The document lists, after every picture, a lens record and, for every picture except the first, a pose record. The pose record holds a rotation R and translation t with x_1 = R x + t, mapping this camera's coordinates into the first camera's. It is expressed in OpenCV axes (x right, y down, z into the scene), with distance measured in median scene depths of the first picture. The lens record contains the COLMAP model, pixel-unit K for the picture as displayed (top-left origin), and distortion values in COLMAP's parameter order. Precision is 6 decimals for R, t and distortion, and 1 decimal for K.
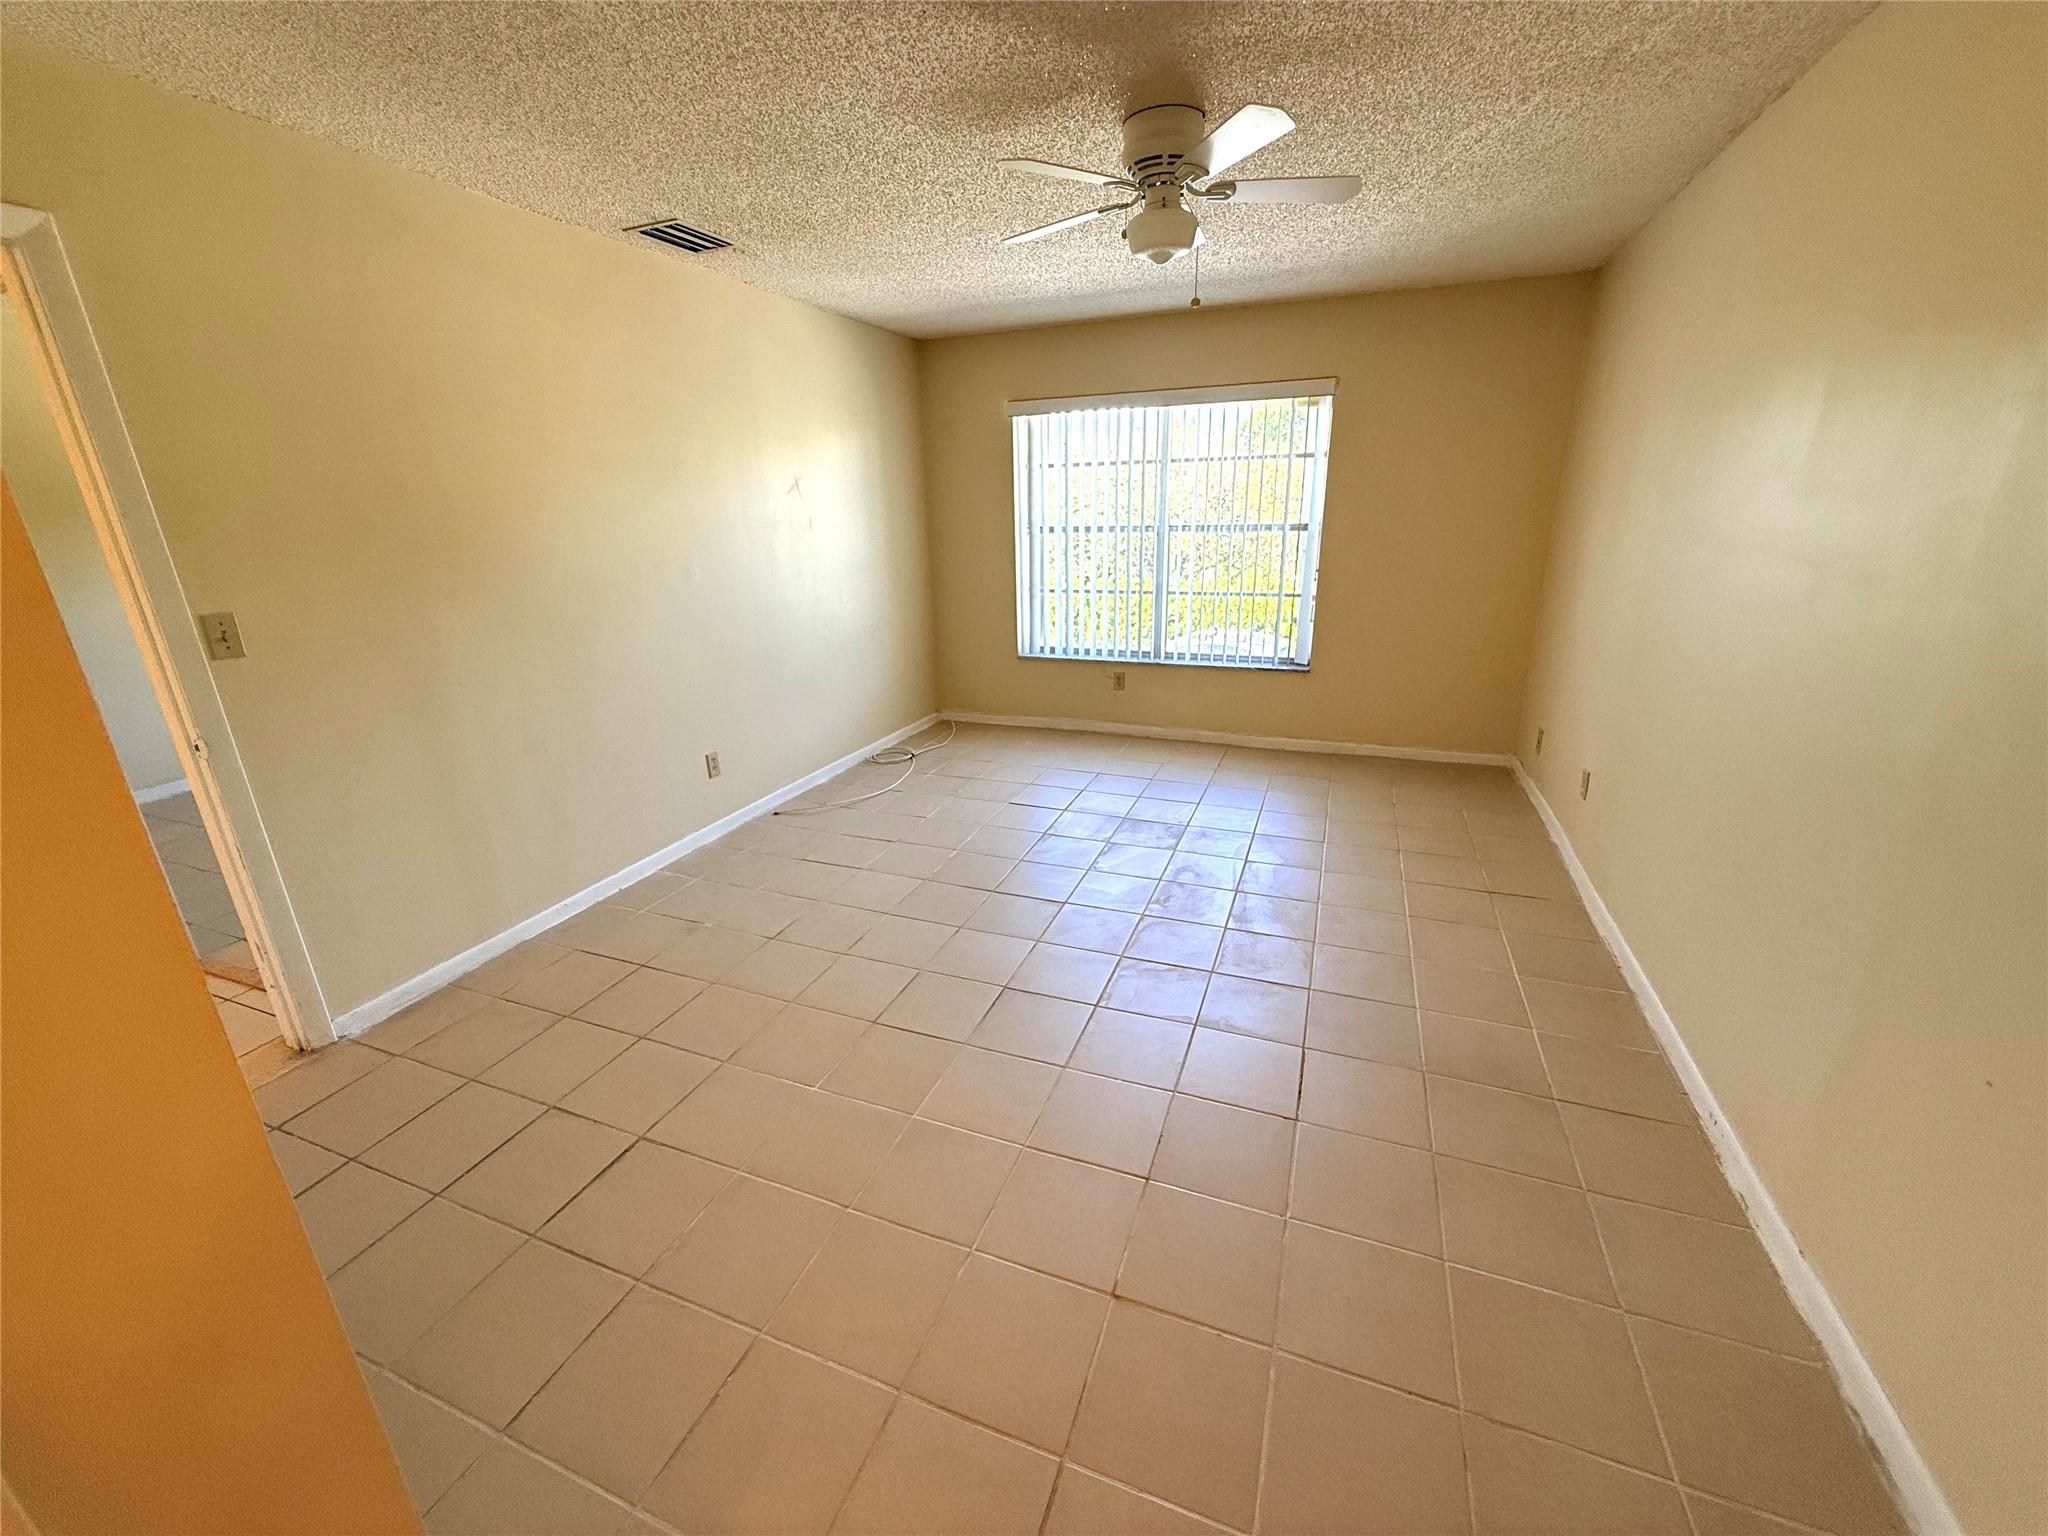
lens RADIAL K [[817.8, 0, 1018.8], [0, 817.8, 769.7], [0, 0, 1]] dist [0.000820, 0.000158]
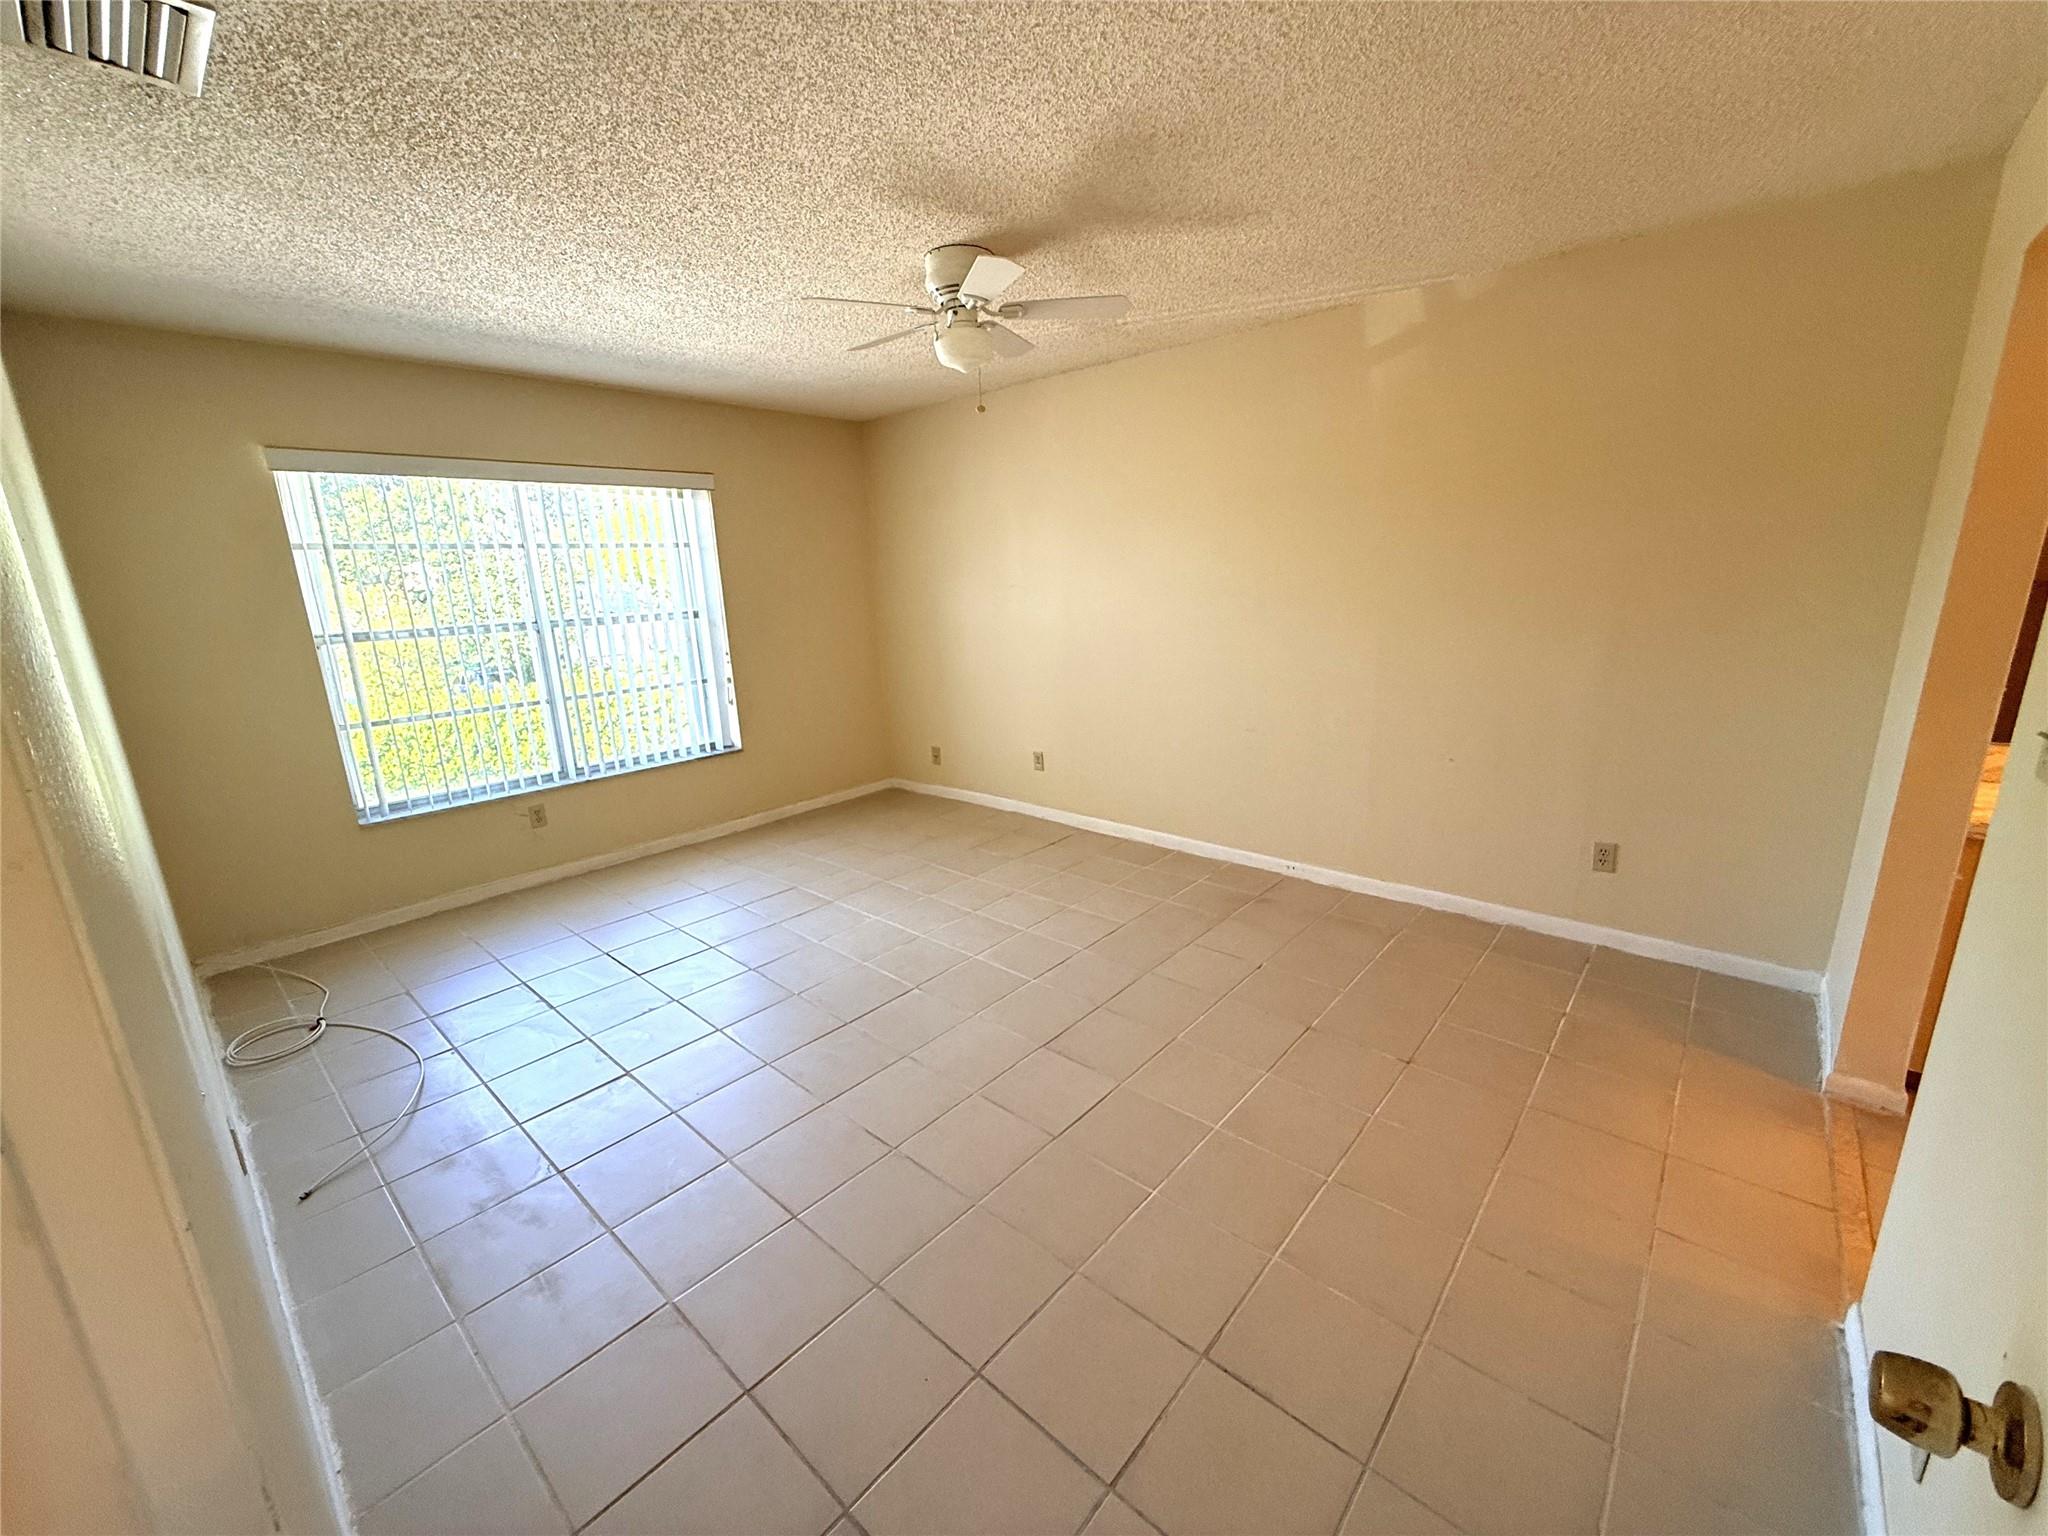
lens RADIAL K [[817.8, 0, 1017.8], [0, 817.8, 771.5], [0, 0, 1]] dist [0.000820, 0.000158]
pose [[0.346623, -0.214294, 0.913198, -0.447505], [0.324993, 0.940689, 0.097387, -0.079176], [-0.879905, 0.263026, 0.395709, 0.285818]]
